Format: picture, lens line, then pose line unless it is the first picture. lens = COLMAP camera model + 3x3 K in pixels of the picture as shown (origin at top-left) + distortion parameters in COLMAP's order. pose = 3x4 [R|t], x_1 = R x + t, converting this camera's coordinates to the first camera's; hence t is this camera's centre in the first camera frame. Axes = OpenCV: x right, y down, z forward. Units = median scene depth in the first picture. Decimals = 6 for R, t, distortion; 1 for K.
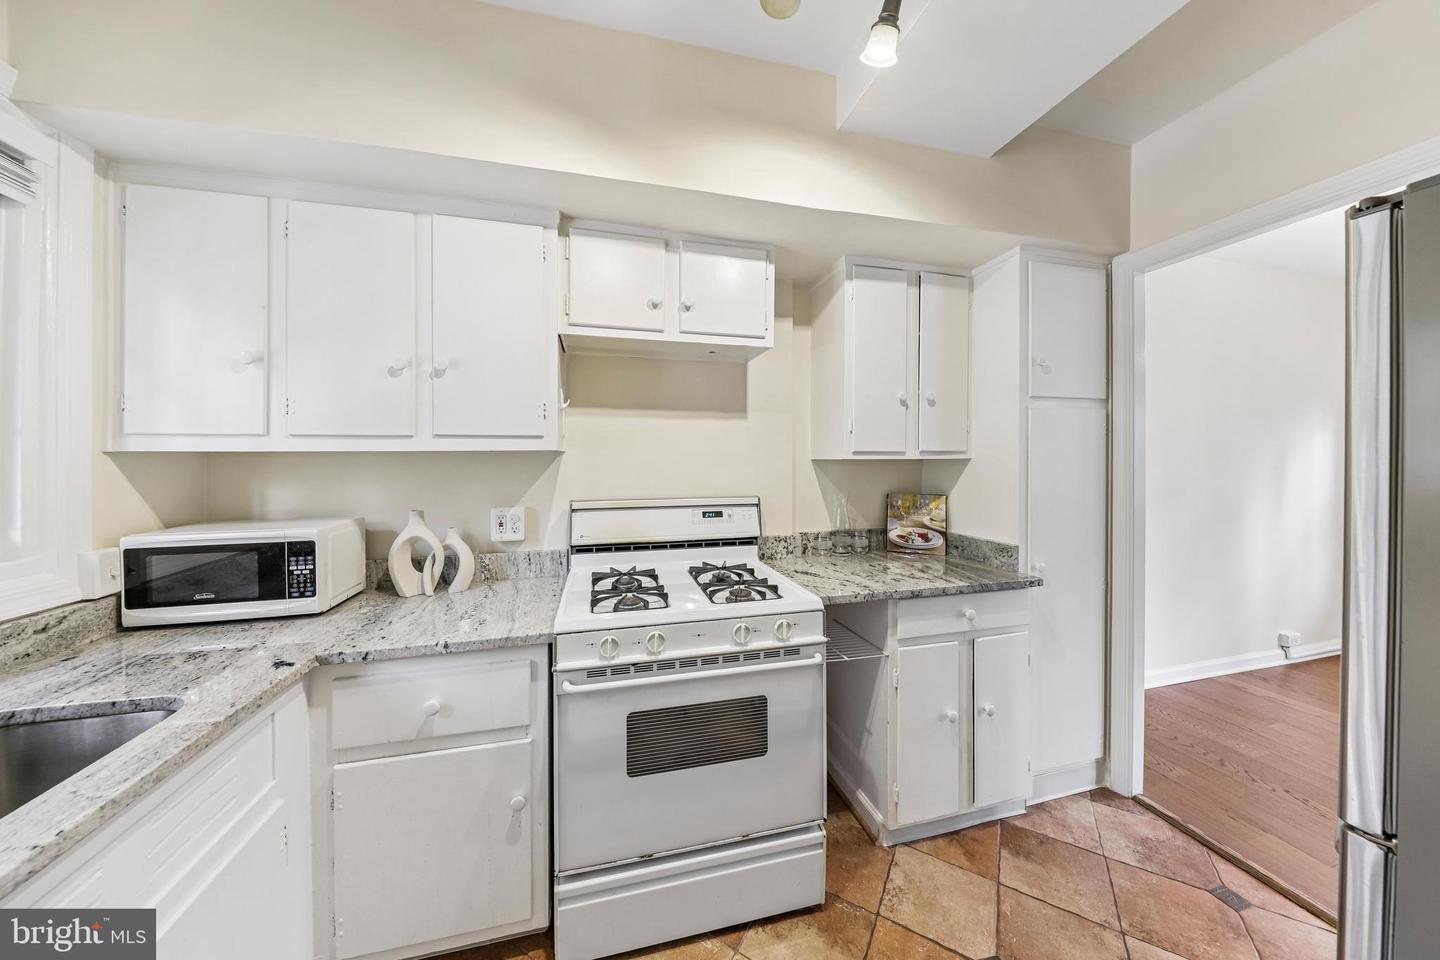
lens RADIAL K [[460.5, 0, 712.6], [0, 460.5, 458.7], [0, 0, 1]] dist [0.002062, 0.000000]
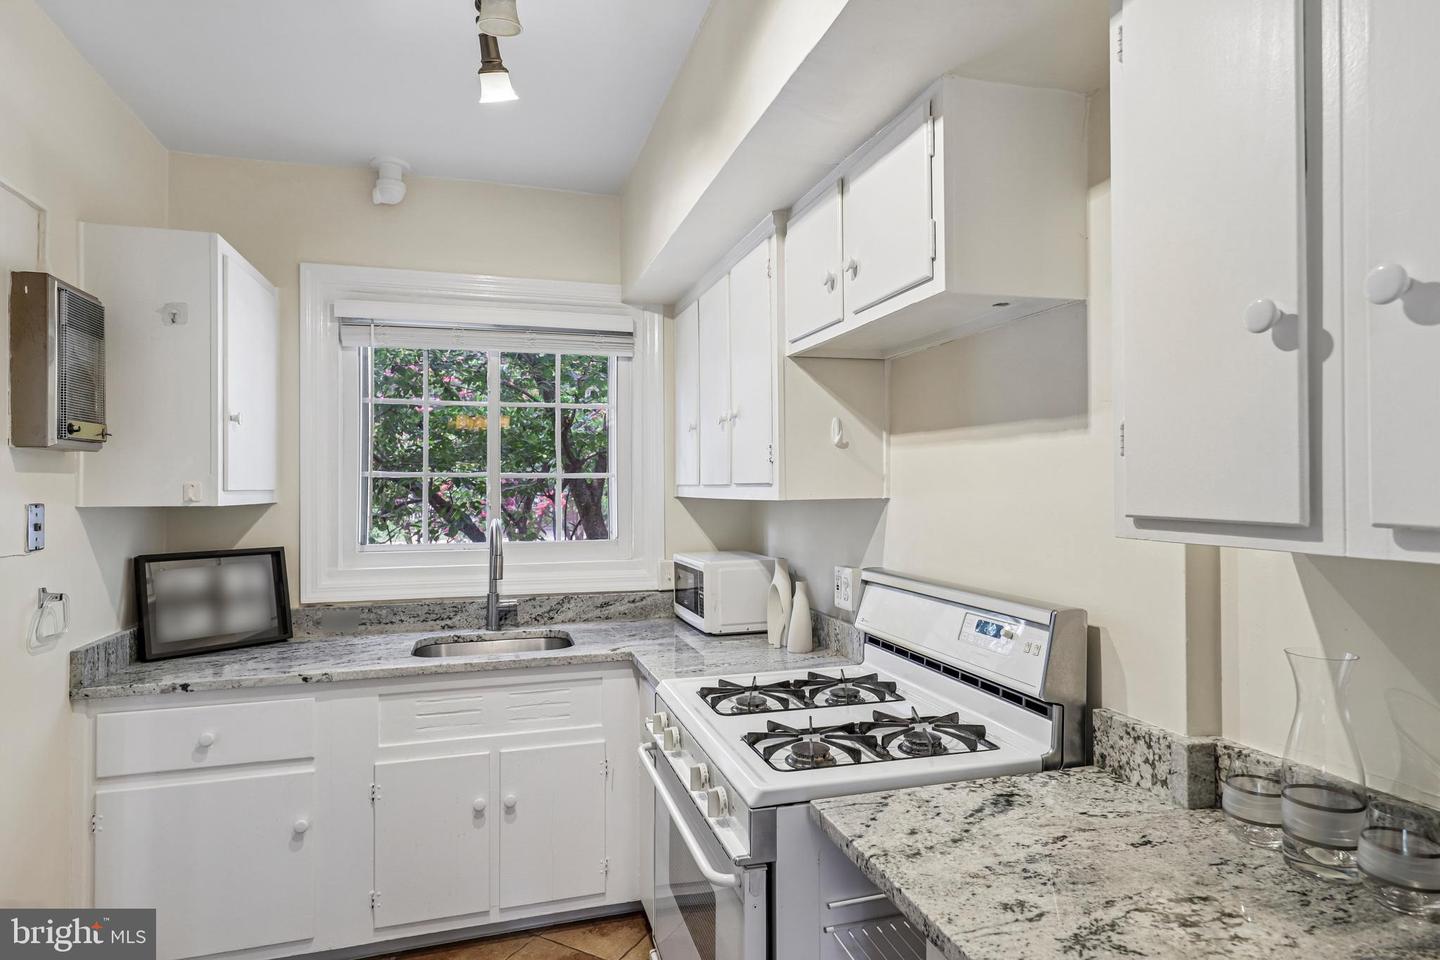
lens RADIAL K [[814.2, 0, 718.5], [0, 814.2, 472.7], [0, 0, 1]] dist [0.005817, 0.000951]
pose [[0.034201, -0.012601, -0.999336, 0.984485], [0.000464, 0.999921, -0.012593, -0.043205], [0.999415, -0.000033, 0.034205, 0.753431]]
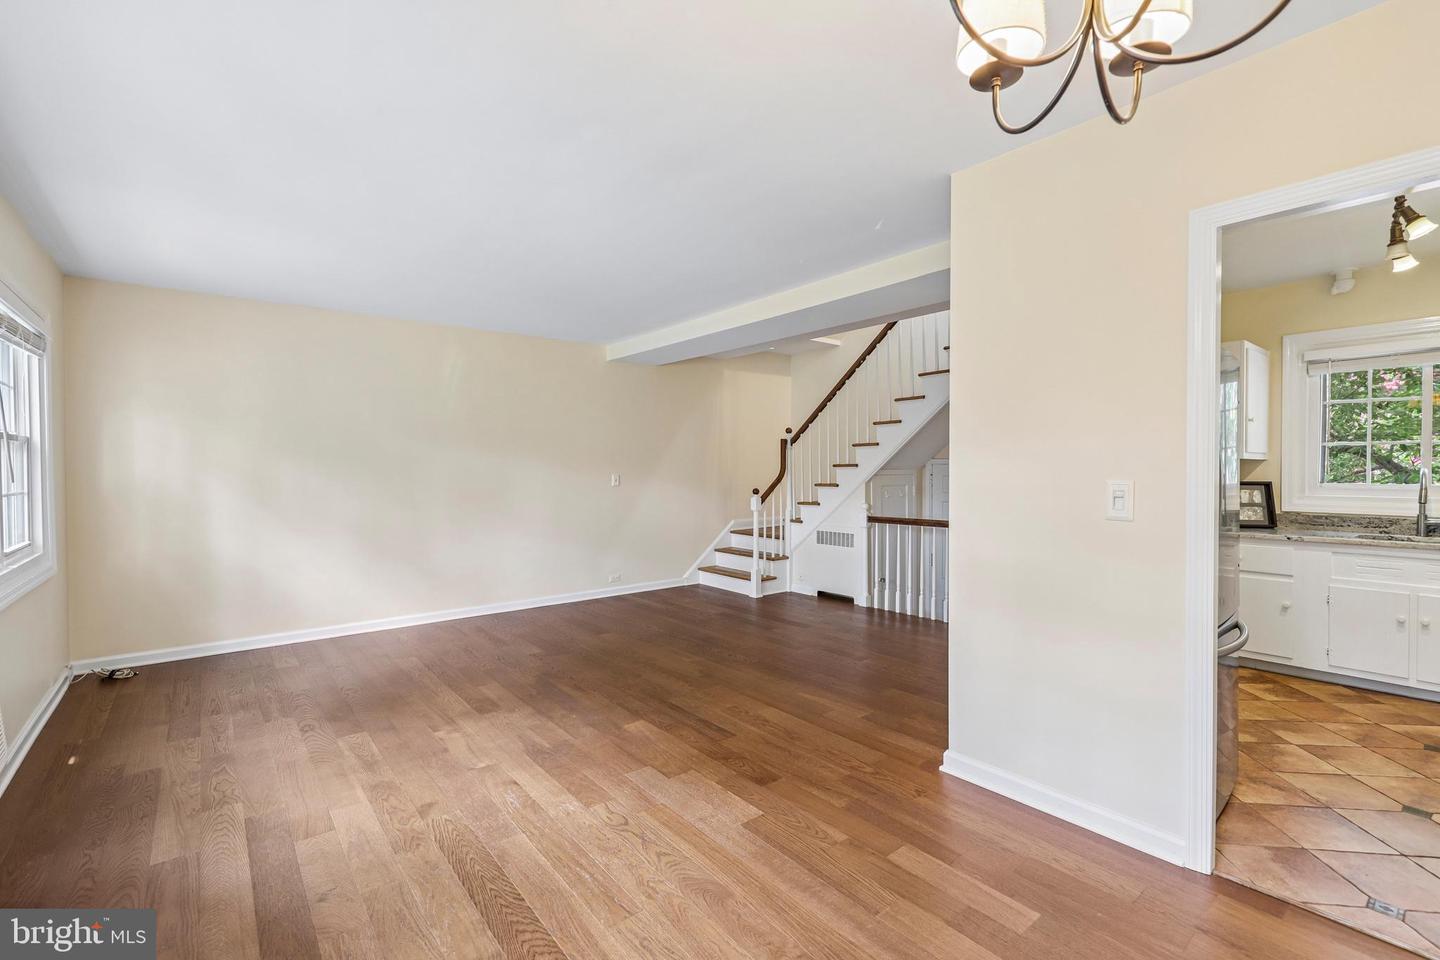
lens RADIAL K [[633.2, 0, 724.7], [0, 633.2, 479.6], [0, 0, 1]] dist [0.014603, -0.004990]
pose [[-0.901407, 0.011359, -0.432825, 2.565988], [0.002848, 0.999790, 0.020306, 0.025879], [0.432964, 0.017071, -0.901249, 1.355994]]
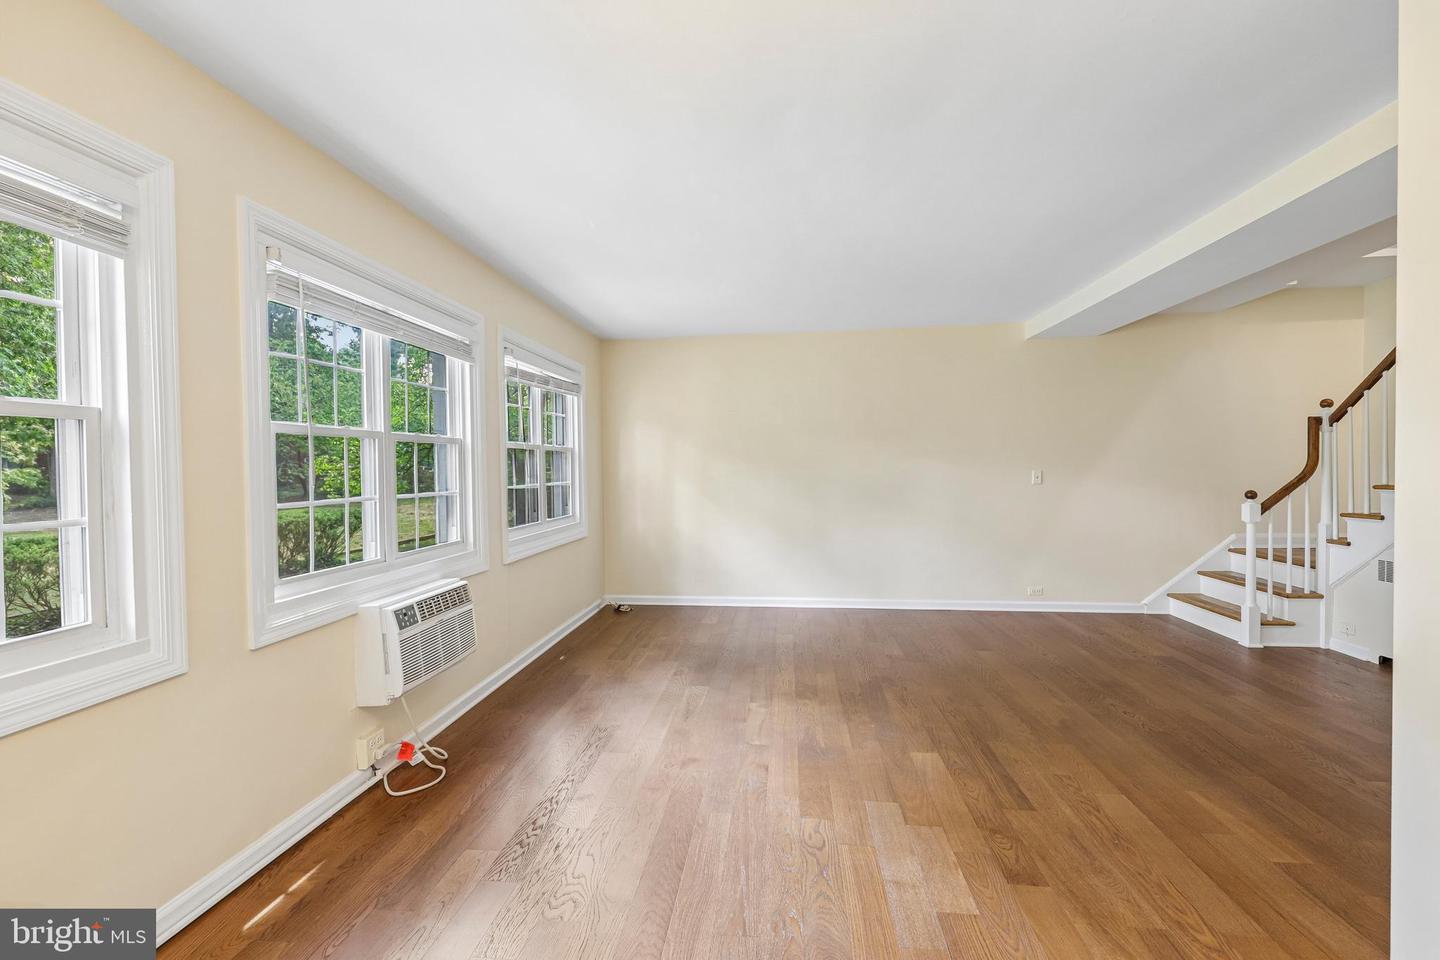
lens RADIAL K [[633.2, 0, 713.0], [0, 633.2, 481.7], [0, 0, 1]] dist [0.014603, -0.004990]
pose [[-0.936954, 0.003567, 0.349434, 1.899024], [0.013184, 0.999597, 0.025146, 0.023266], [-0.349203, 0.028167, -0.936624, 1.289559]]
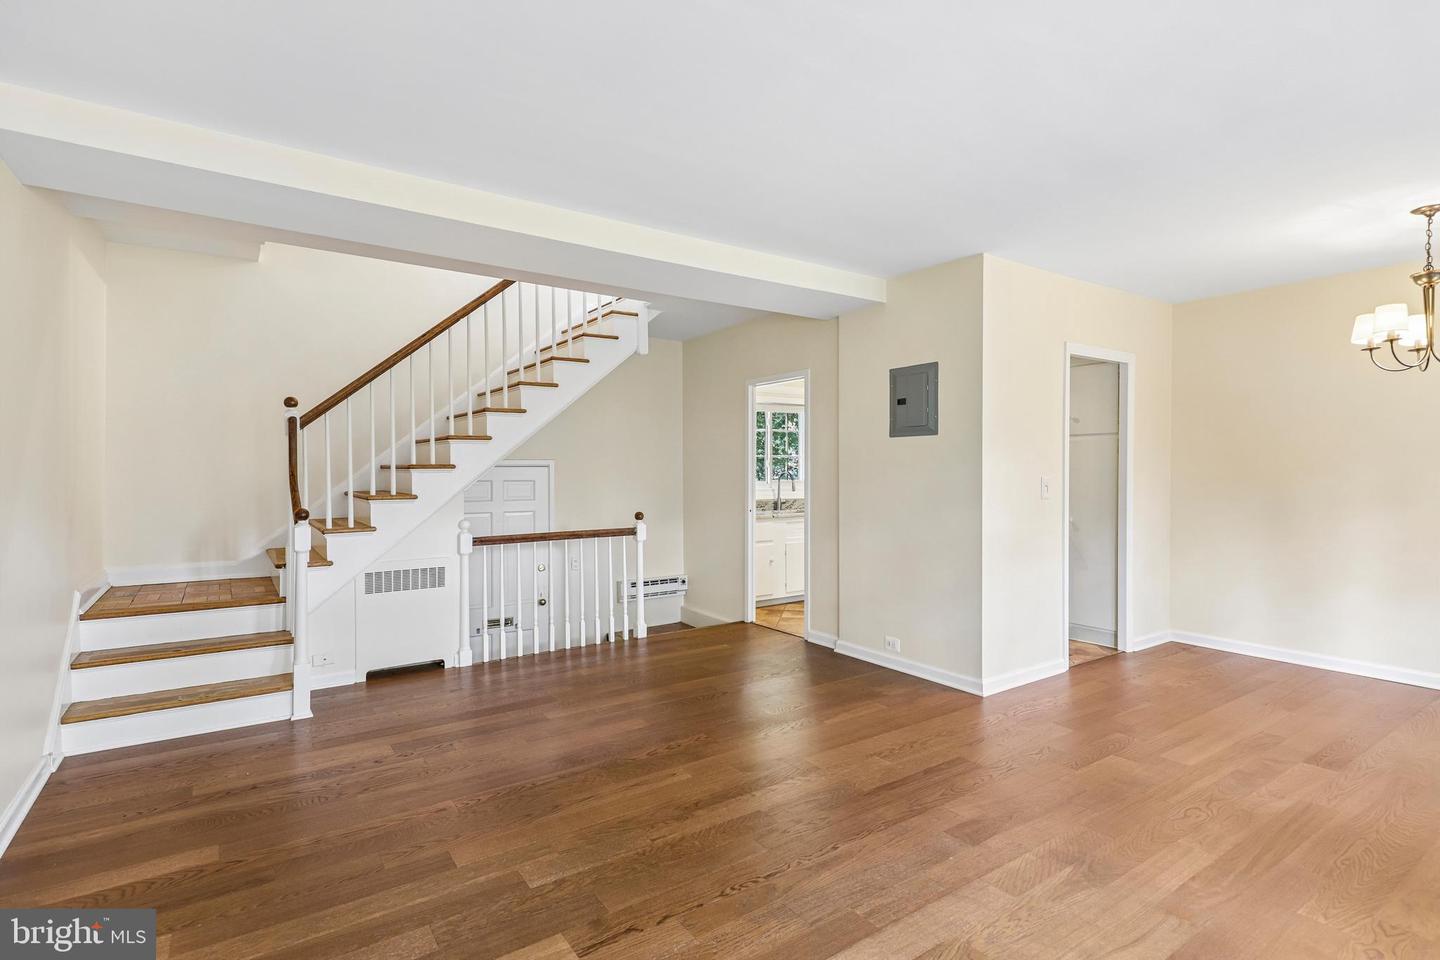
lens RADIAL K [[693.2, 0, 726.4], [0, 693.2, 478.3], [0, 0, 1]] dist [0.017363, -0.000177]
pose [[0.356608, 0.011909, -0.934178, 3.294587], [-0.002224, 0.999927, 0.011898, 0.032525], [0.934251, -0.002165, 0.356609, -1.636112]]
